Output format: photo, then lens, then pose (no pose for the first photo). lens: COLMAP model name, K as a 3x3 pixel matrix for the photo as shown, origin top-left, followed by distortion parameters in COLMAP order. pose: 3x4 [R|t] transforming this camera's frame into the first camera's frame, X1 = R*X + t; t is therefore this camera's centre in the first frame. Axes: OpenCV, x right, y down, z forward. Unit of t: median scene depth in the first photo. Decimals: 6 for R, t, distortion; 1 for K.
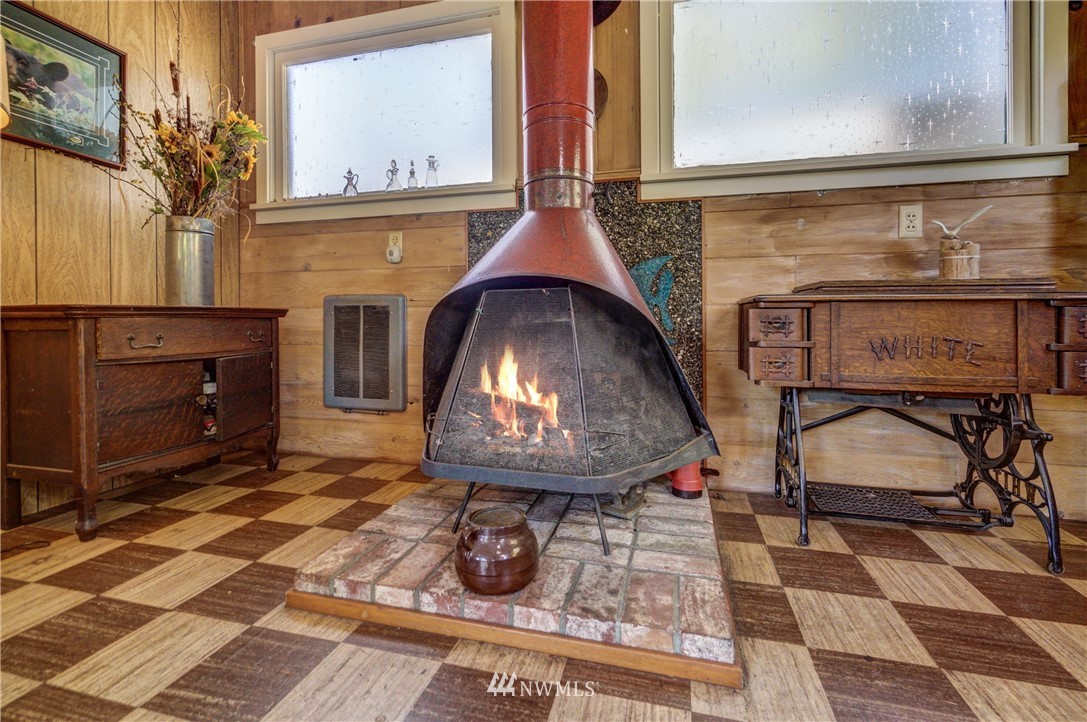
lens RADIAL K [[481.9, 0, 544.3], [0, 481.9, 324.1], [0, 0, 1]] dist [-0.000758, -0.000047]
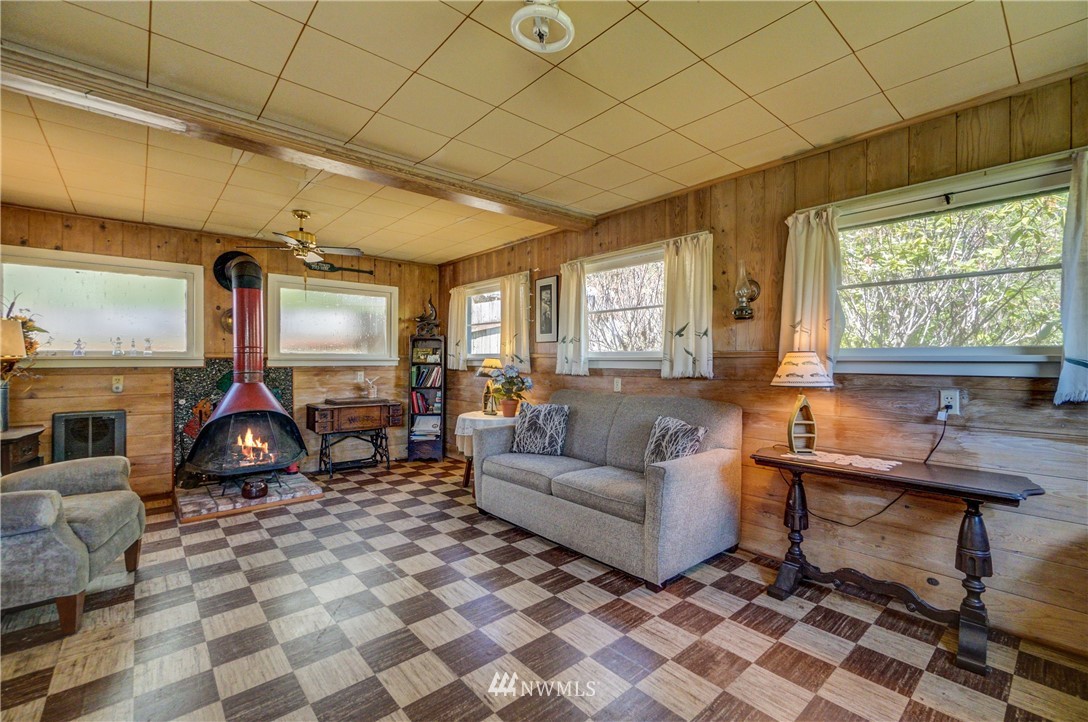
lens RADIAL K [[465.4, 0, 548.3], [0, 465.4, 357.2], [0, 0, 1]] dist [0.001275, 0.000371]
pose [[0.549786, 0.008474, 0.835262, -1.157345], [0.004828, 0.999900, -0.013322, -0.297850], [-0.835291, 0.011357, 0.549690, -1.771791]]
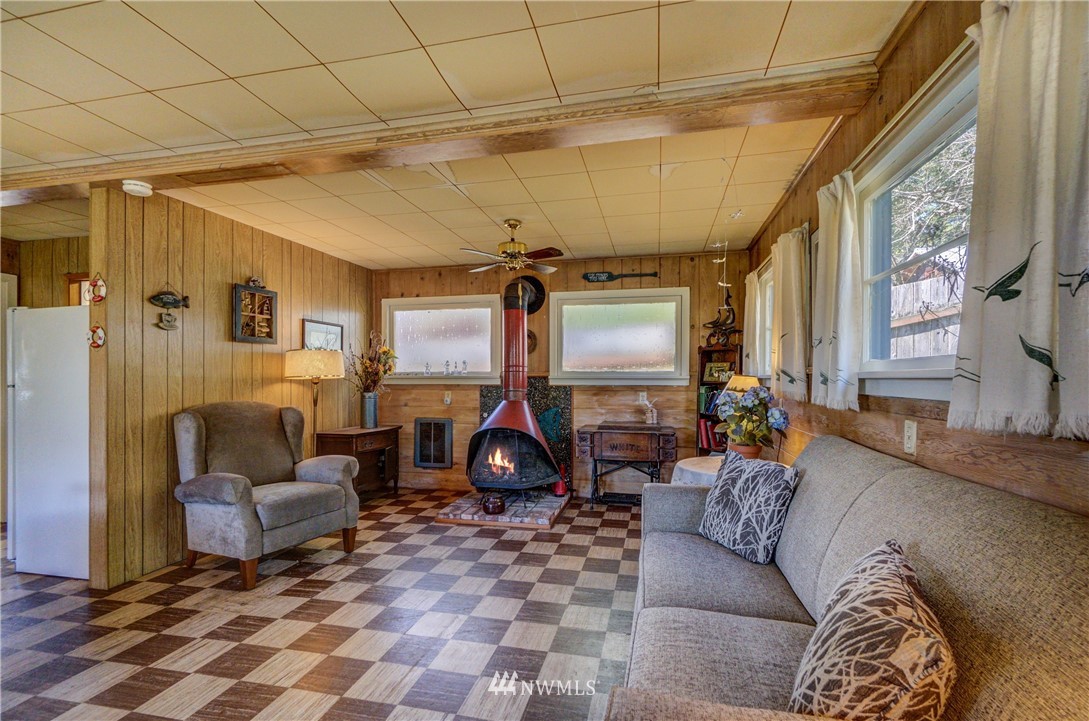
lens RADIAL K [[481.0, 0, 558.9], [0, 481.0, 377.4], [0, 0, 1]] dist [-0.000683, -0.000052]
pose [[0.998311, 0.002544, 0.058044, 0.116388], [-0.001903, 0.999937, -0.011104, -0.300989], [-0.058069, 0.010975, 0.998252, -1.738794]]
